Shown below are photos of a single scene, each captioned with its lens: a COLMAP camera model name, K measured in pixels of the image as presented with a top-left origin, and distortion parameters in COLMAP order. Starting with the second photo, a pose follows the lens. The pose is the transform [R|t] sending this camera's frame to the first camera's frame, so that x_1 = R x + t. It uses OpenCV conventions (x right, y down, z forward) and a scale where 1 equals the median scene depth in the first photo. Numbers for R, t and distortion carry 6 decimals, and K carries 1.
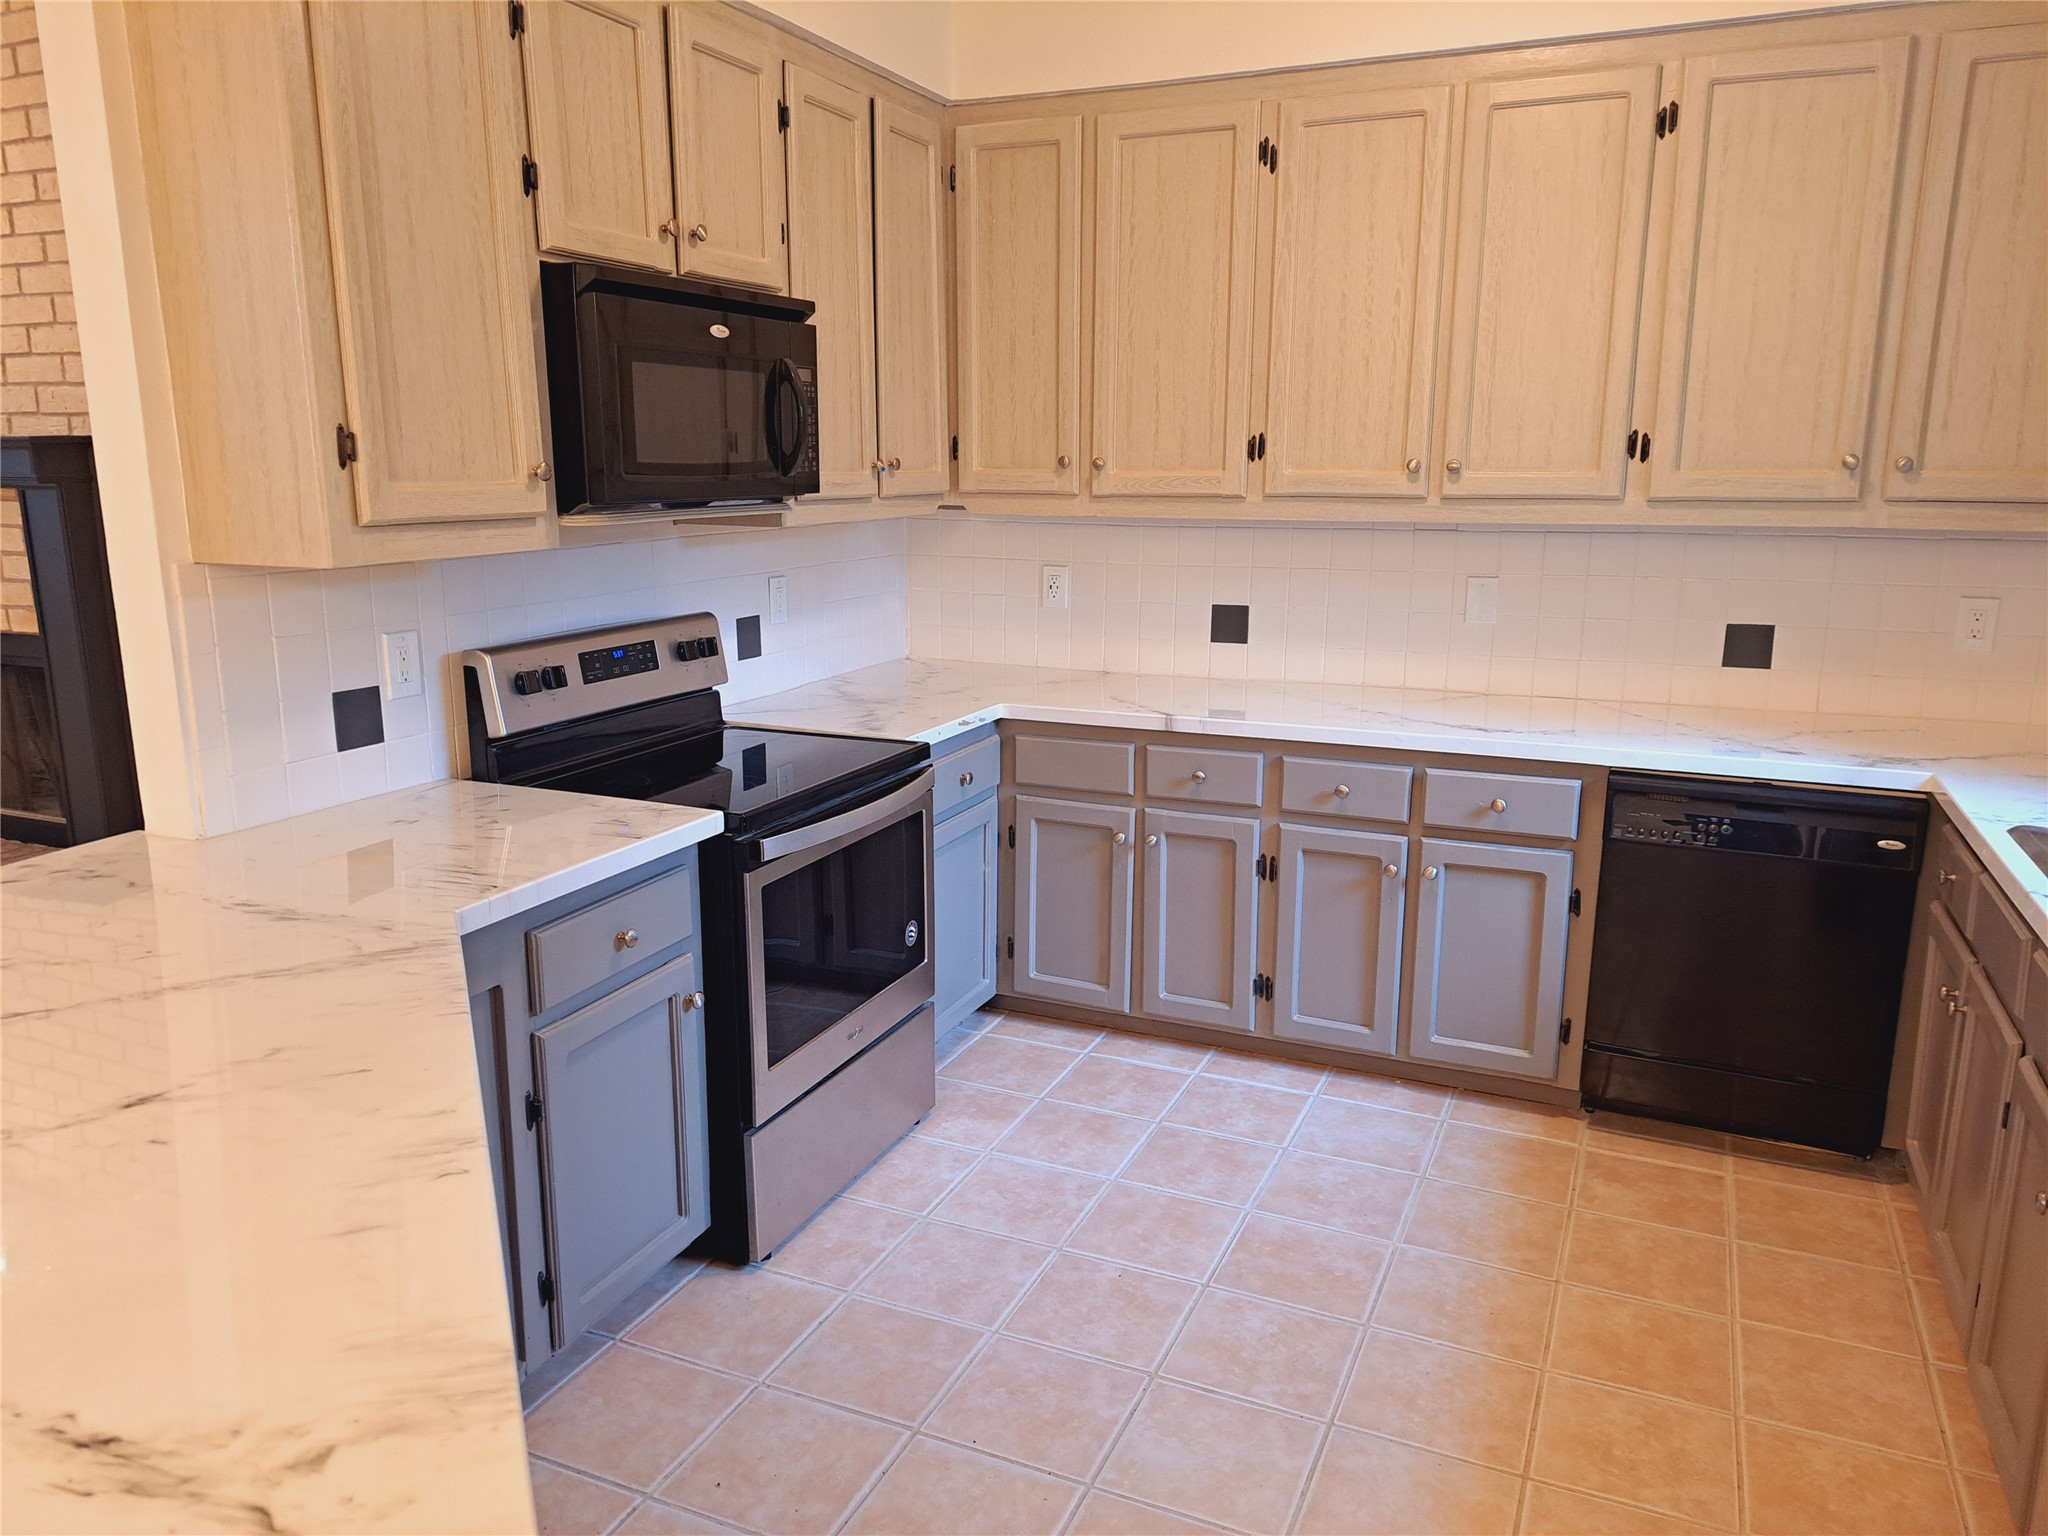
lens RADIAL K [[1469.6, 0, 1011.2], [0, 1469.6, 769.7], [0, 0, 1]] dist [0.106235, -0.142062]
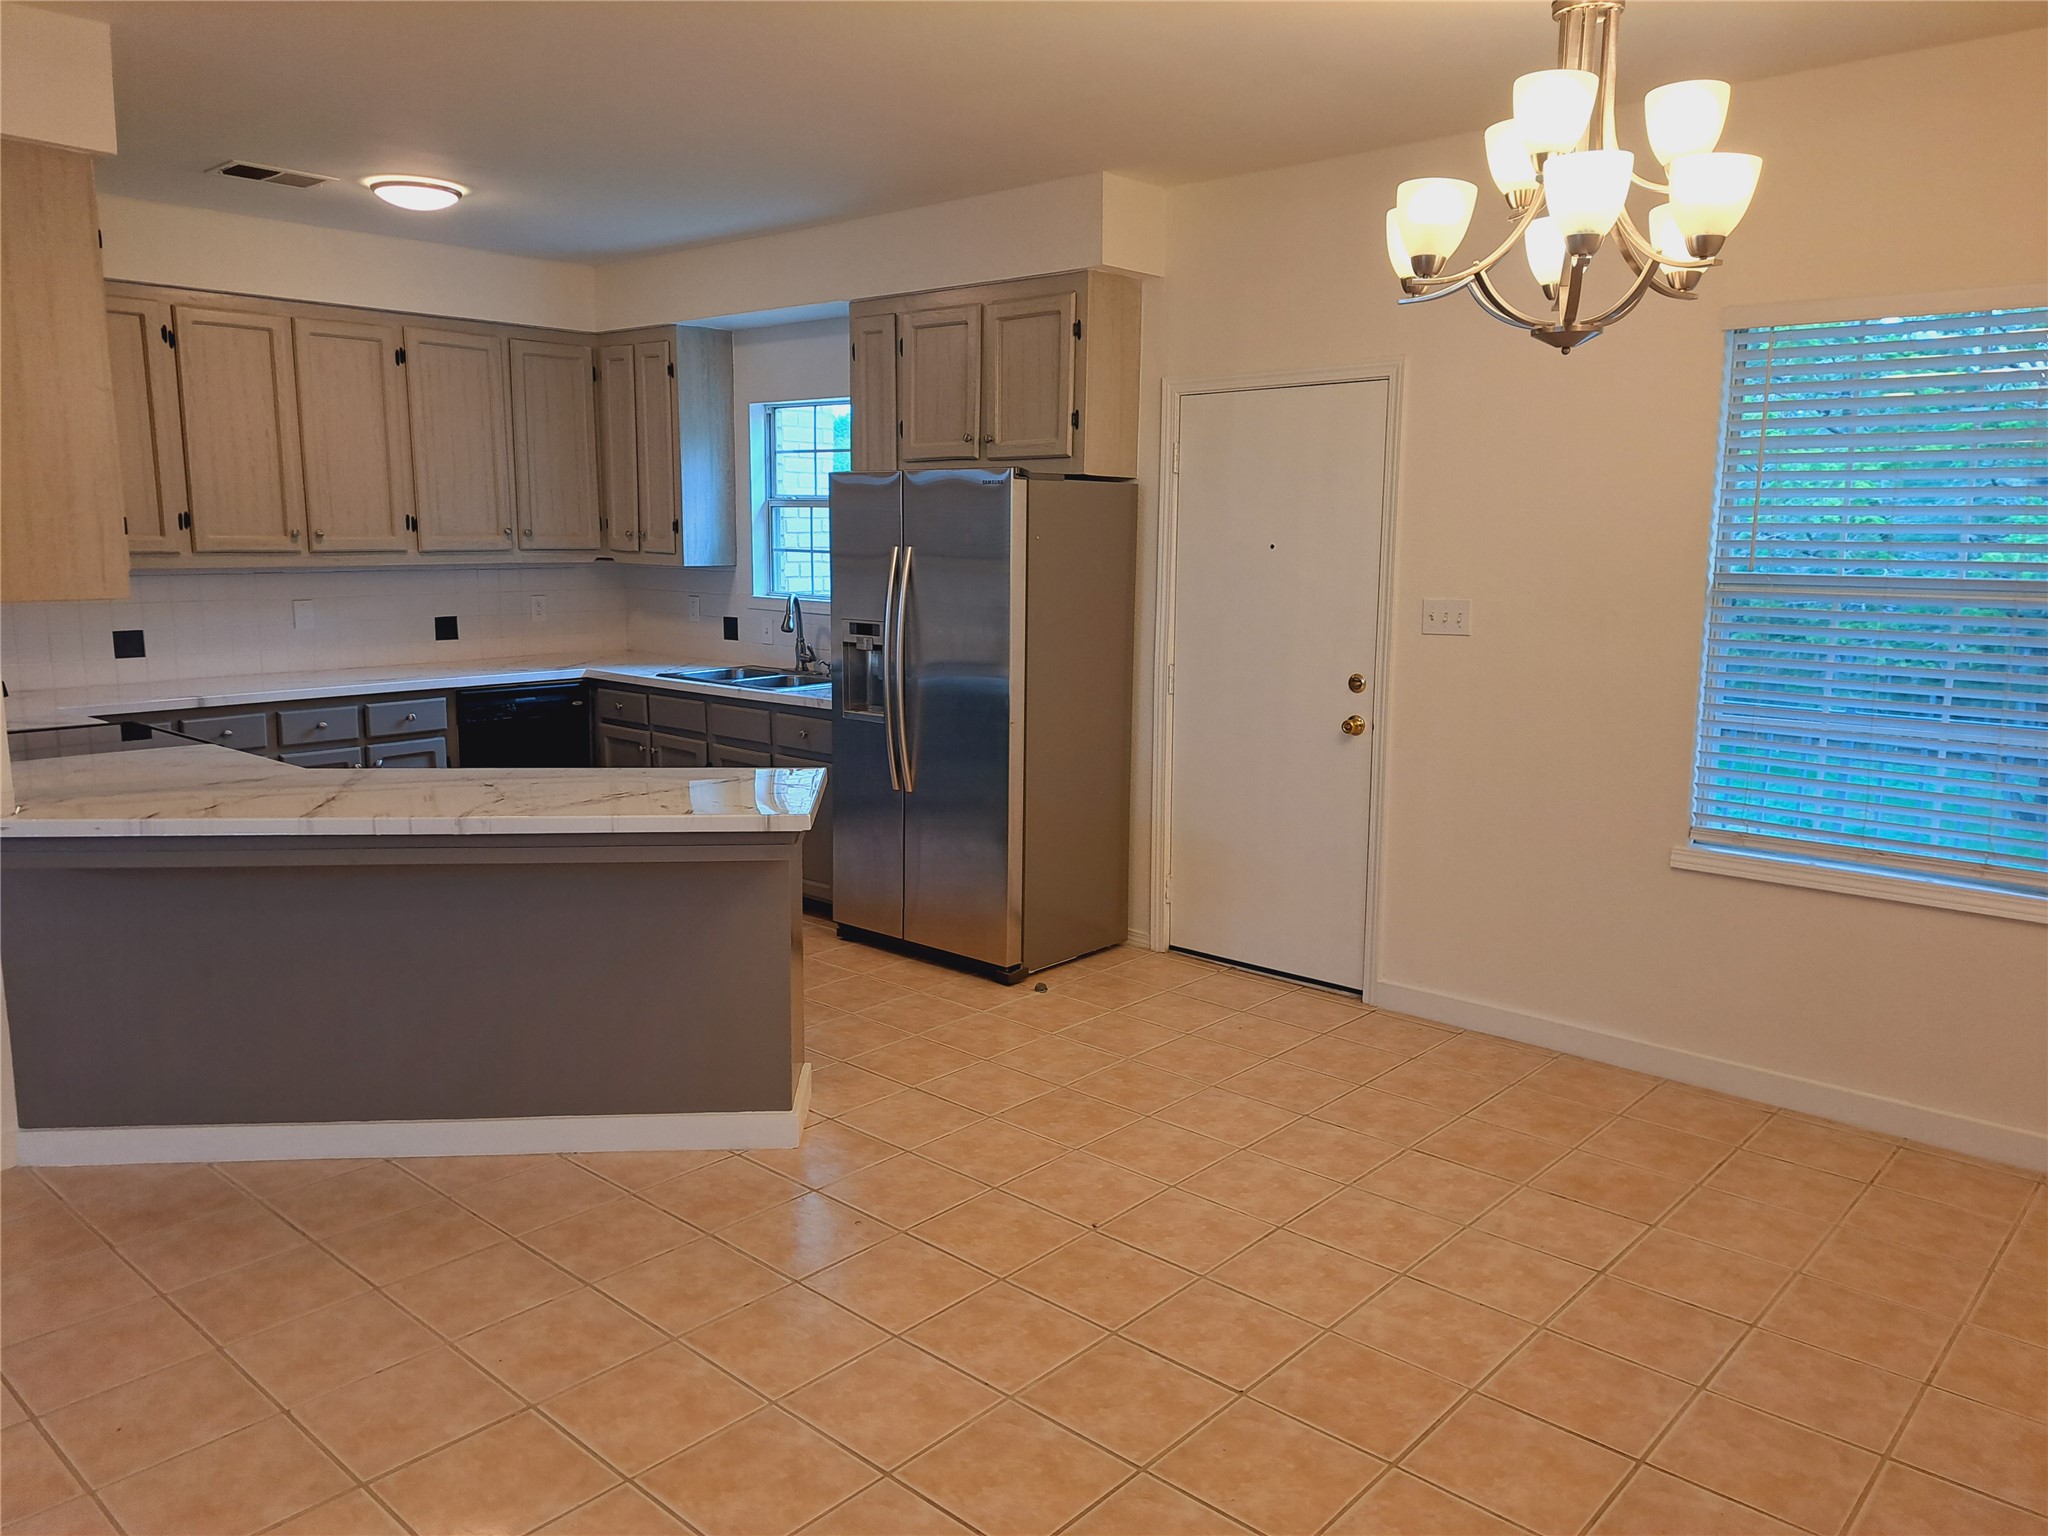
lens RADIAL K [[1469.2, 0, 1013.7], [0, 1469.2, 750.7], [0, 0, 1]] dist [0.073150, -0.089124]
pose [[0.313762, -0.143604, 0.938579, -1.186564], [0.195060, 0.977162, 0.084300, 0.056293], [-0.929250, 0.156629, 0.334608, -0.300148]]
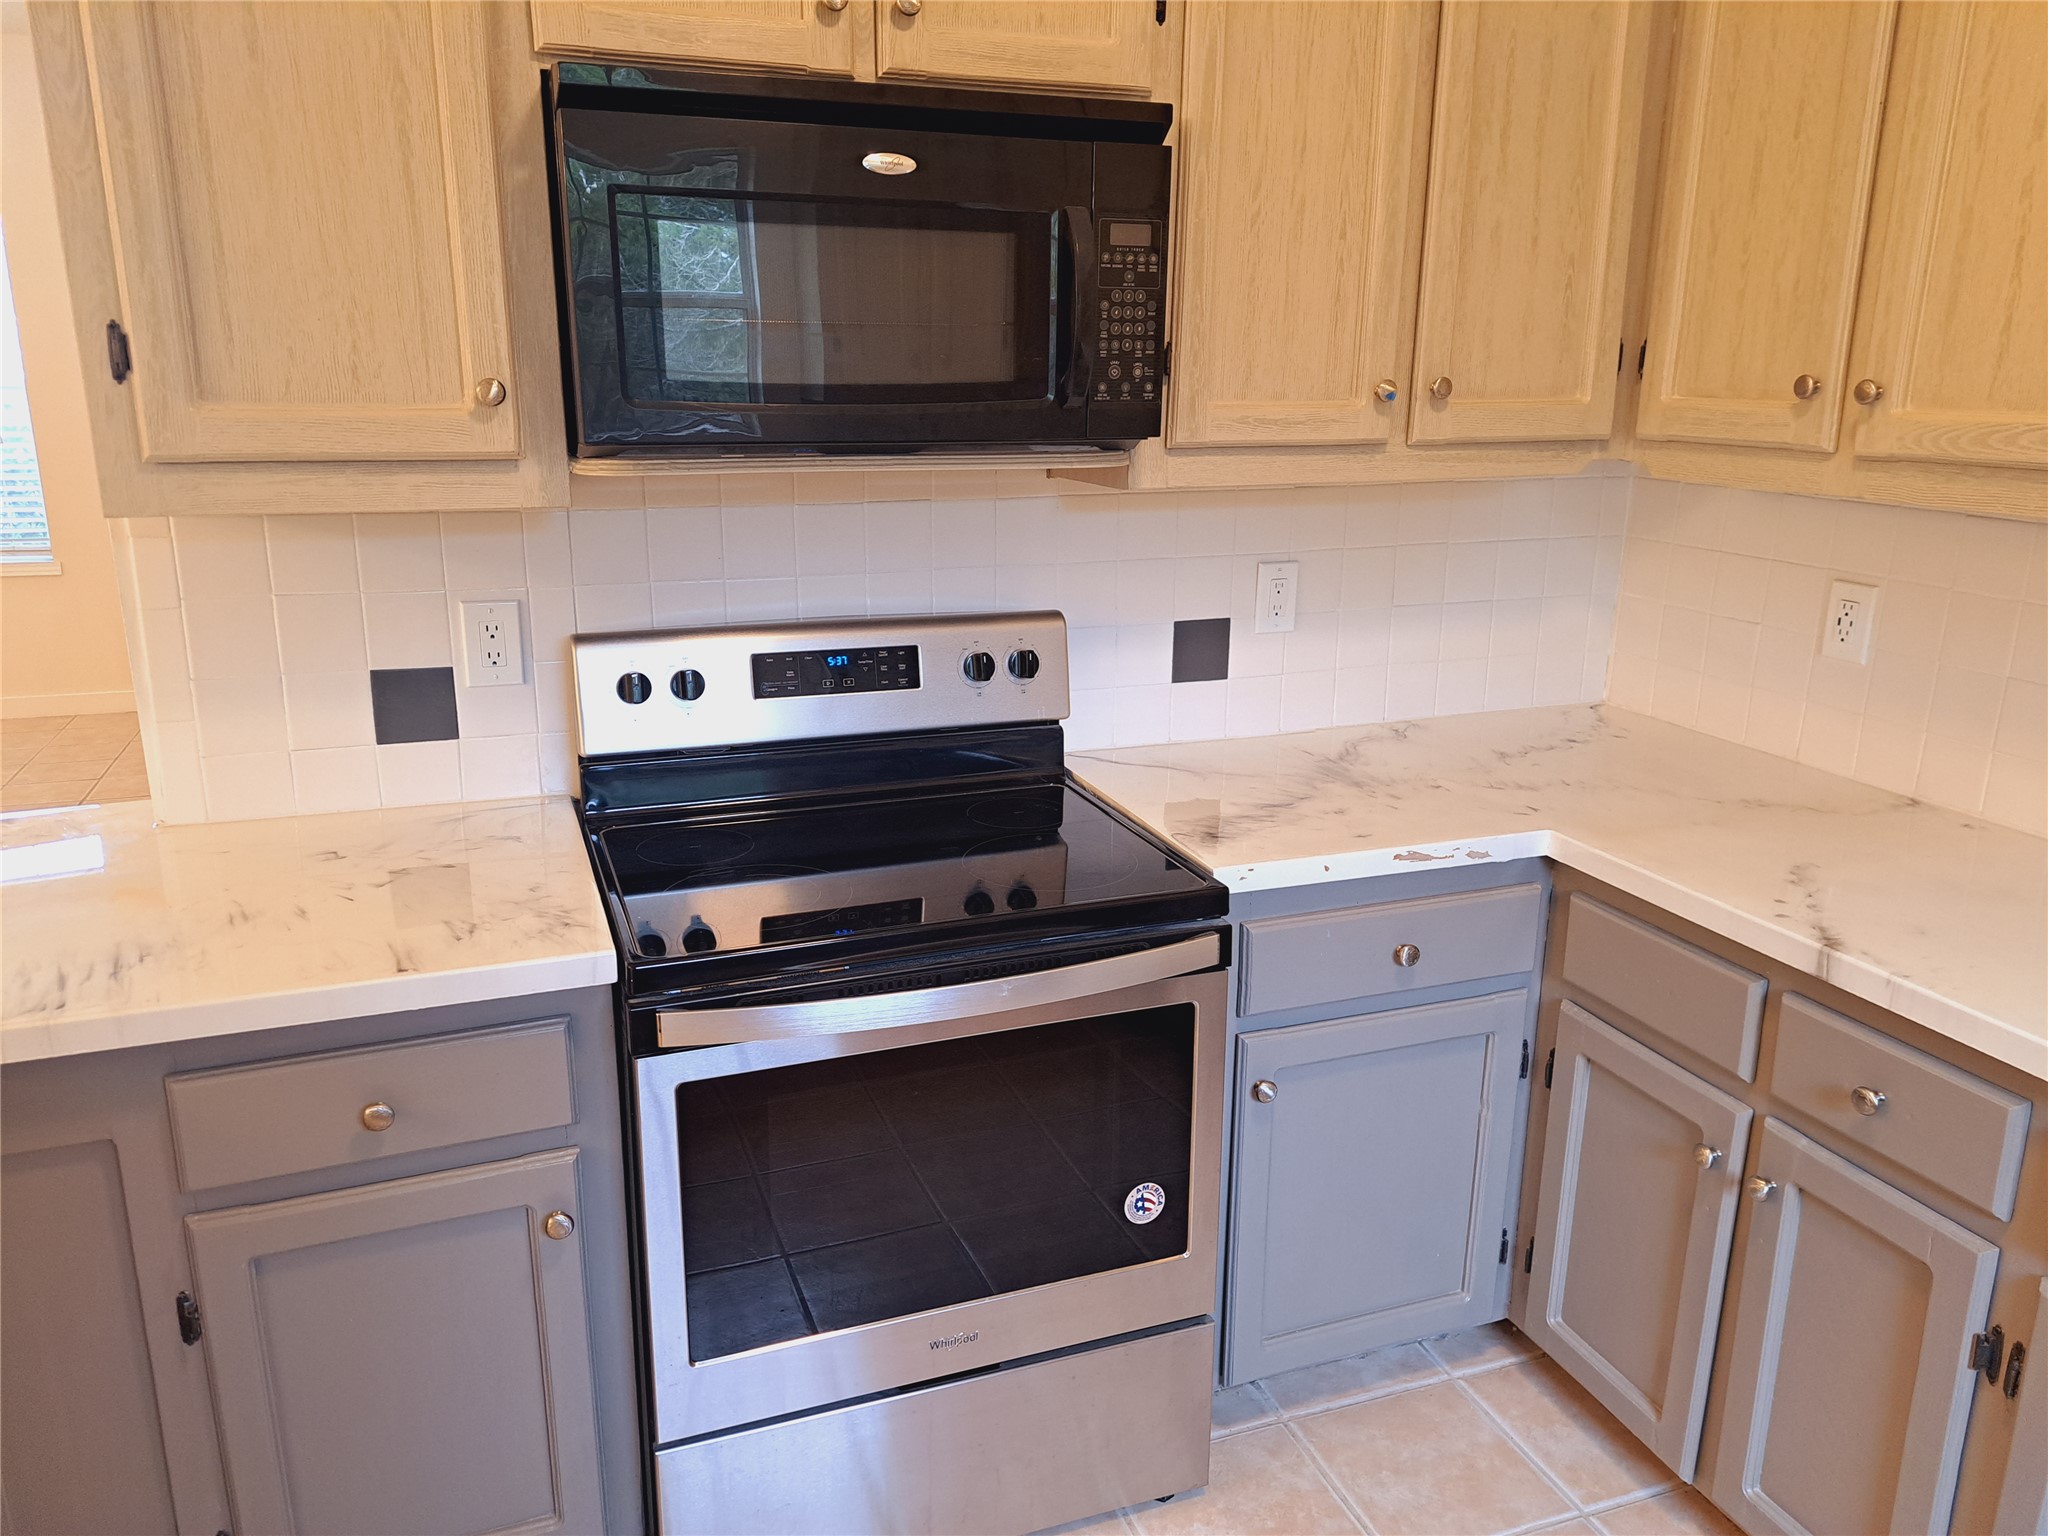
lens RADIAL K [[1469.2, 0, 1013.7], [0, 1469.2, 750.7], [0, 0, 1]] dist [0.073150, -0.089124]
pose [[0.693570, 0.187282, -0.695620, 0.269962], [-0.158506, 0.981625, 0.106245, -0.118223], [0.702735, 0.036572, 0.710511, 0.547865]]
